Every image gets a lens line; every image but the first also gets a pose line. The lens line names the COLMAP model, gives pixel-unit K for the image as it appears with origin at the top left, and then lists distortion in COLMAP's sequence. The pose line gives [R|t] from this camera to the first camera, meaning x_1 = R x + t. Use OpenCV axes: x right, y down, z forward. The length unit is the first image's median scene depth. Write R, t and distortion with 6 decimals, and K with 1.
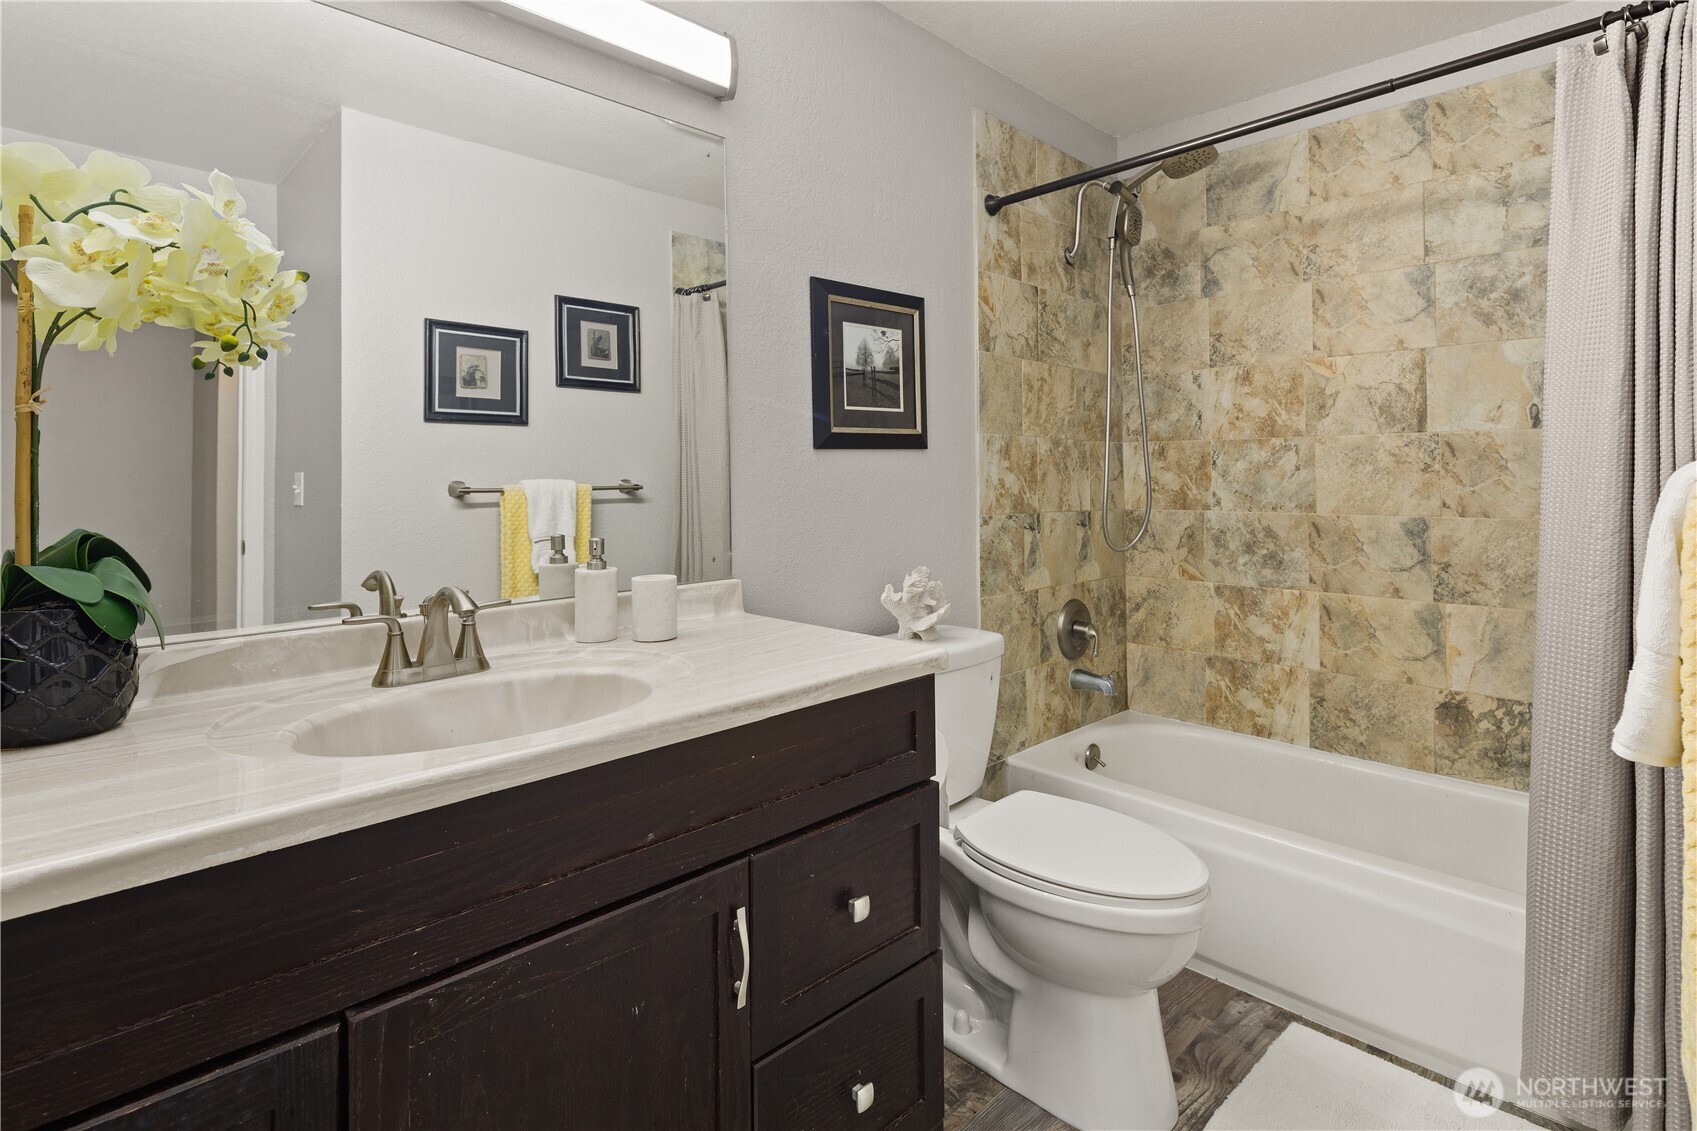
lens RADIAL K [[839.7, 0, 849.2], [0, 839.7, 462.0], [0, 0, 1]] dist [-0.000737, -0.000342]
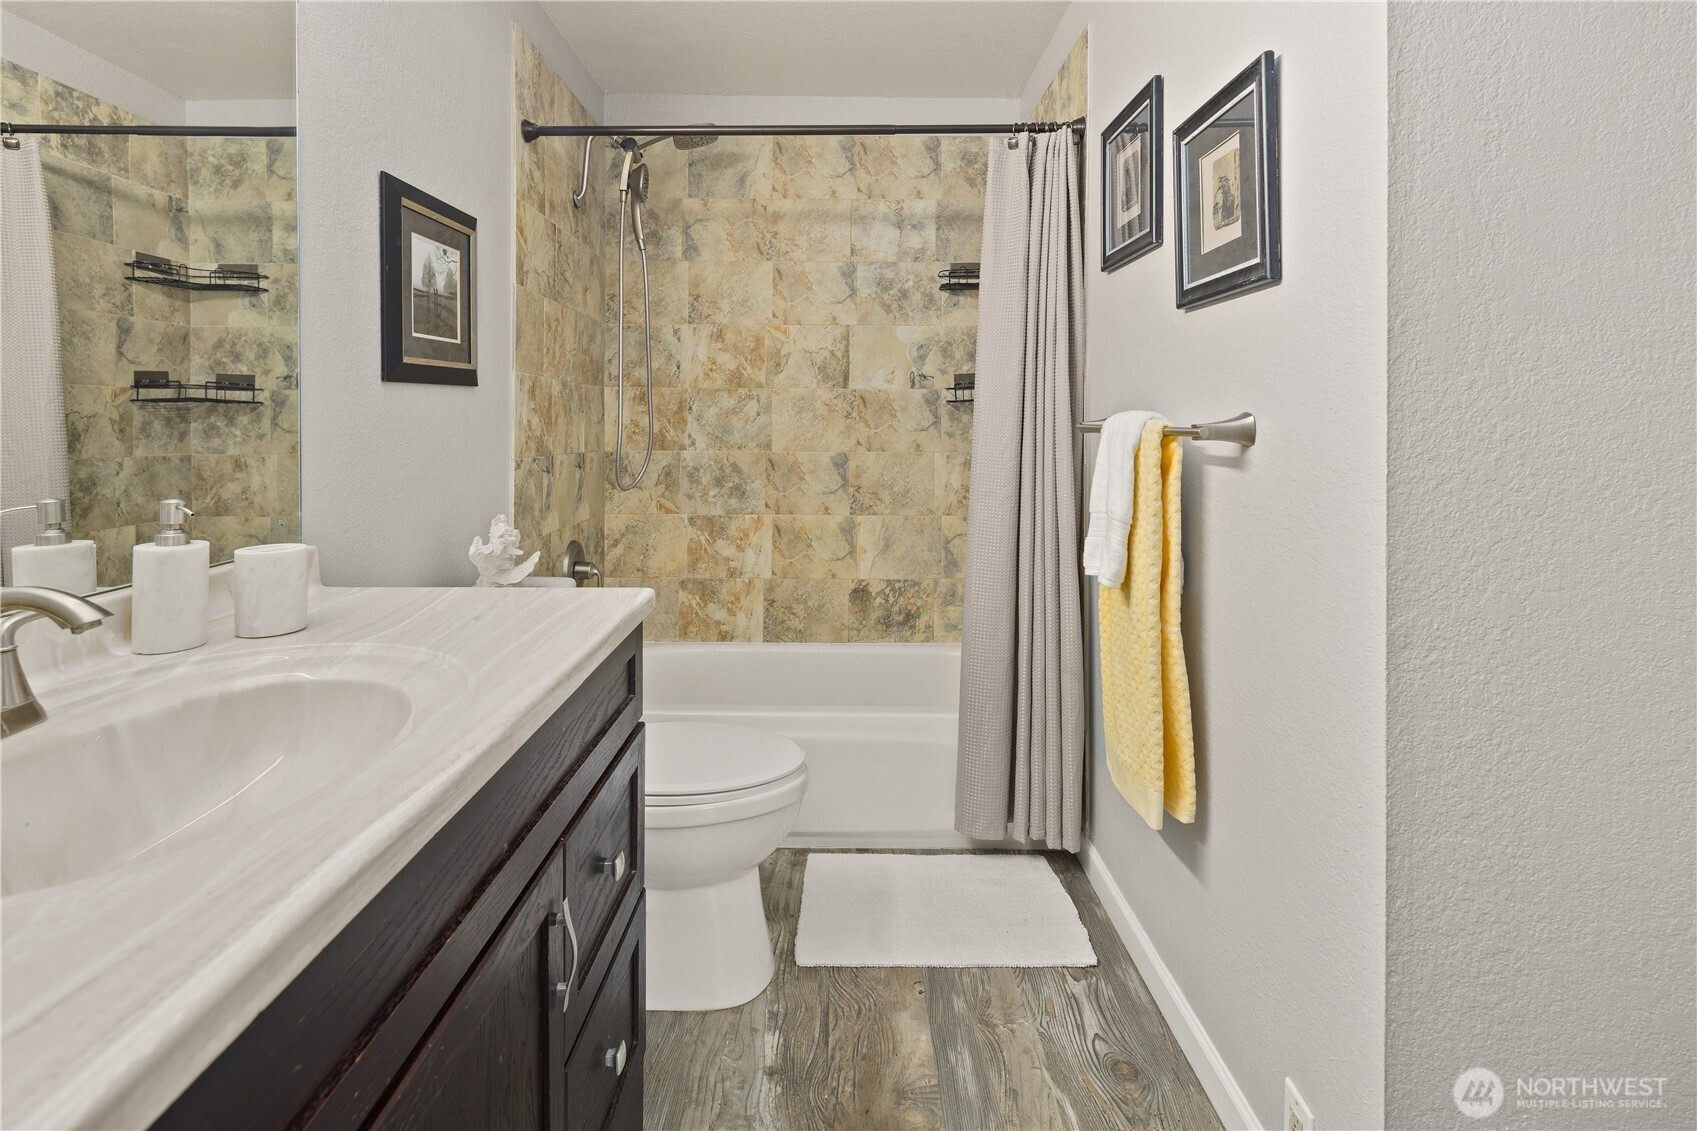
lens RADIAL K [[822.0, 0, 848.6], [0, 822.0, 424.6], [0, 0, 1]] dist [0.000548, 0.000199]
pose [[0.697423, 0.006030, 0.716635, -0.231274], [-0.020781, 0.999714, 0.011812, 0.006136], [-0.716359, -0.023130, 0.697349, 0.082662]]
